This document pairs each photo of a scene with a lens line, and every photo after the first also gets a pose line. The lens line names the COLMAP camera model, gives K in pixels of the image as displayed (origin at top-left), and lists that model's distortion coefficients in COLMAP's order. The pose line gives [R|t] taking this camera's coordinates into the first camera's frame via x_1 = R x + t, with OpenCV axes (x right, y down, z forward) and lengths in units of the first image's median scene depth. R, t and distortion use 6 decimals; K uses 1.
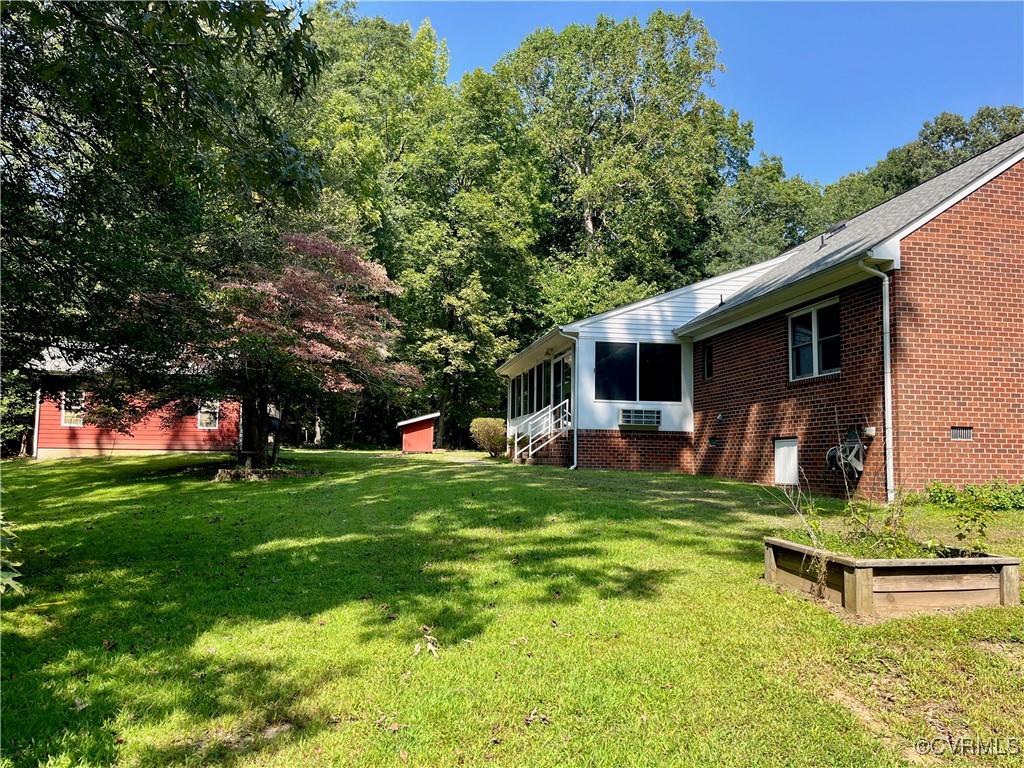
lens RADIAL K [[771.8, 0, 513.8], [0, 771.8, 389.5], [0, 0, 1]] dist [0.067084, -0.093772]
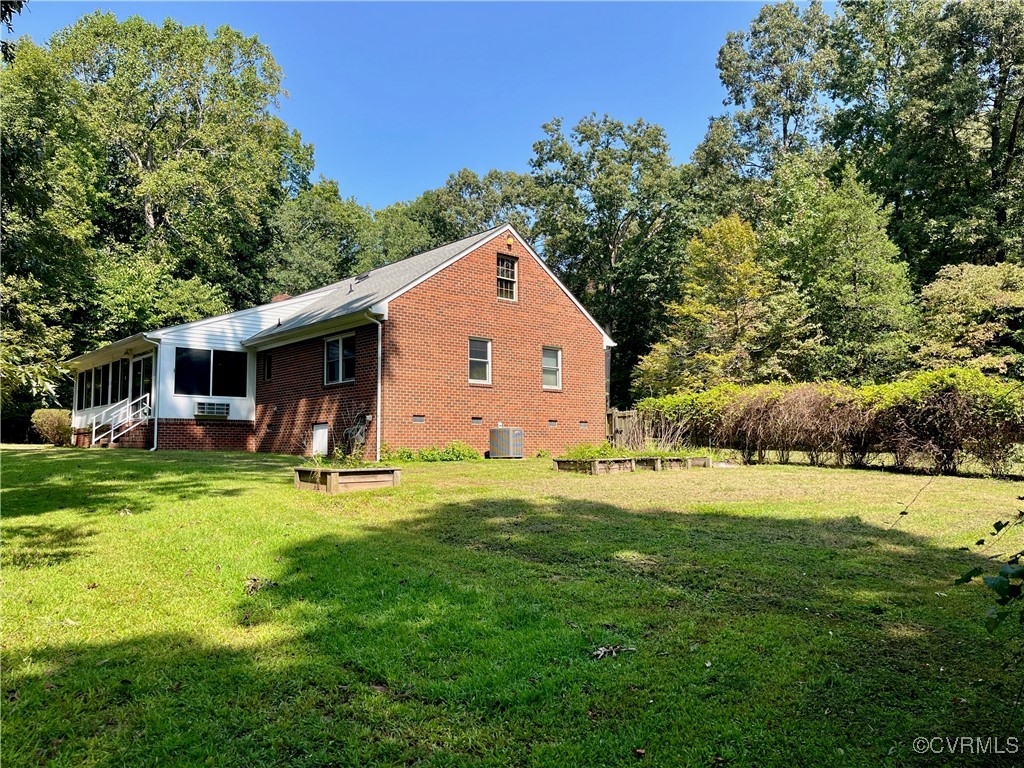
lens RADIAL K [[771.8, 0, 519.1], [0, 771.8, 388.4], [0, 0, 1]] dist [0.067084, -0.093772]
pose [[0.847148, 0.024202, 0.530806, -0.086347], [-0.027071, 0.999631, -0.002374, -0.008014], [-0.530667, -0.012358, 0.847490, -0.339198]]
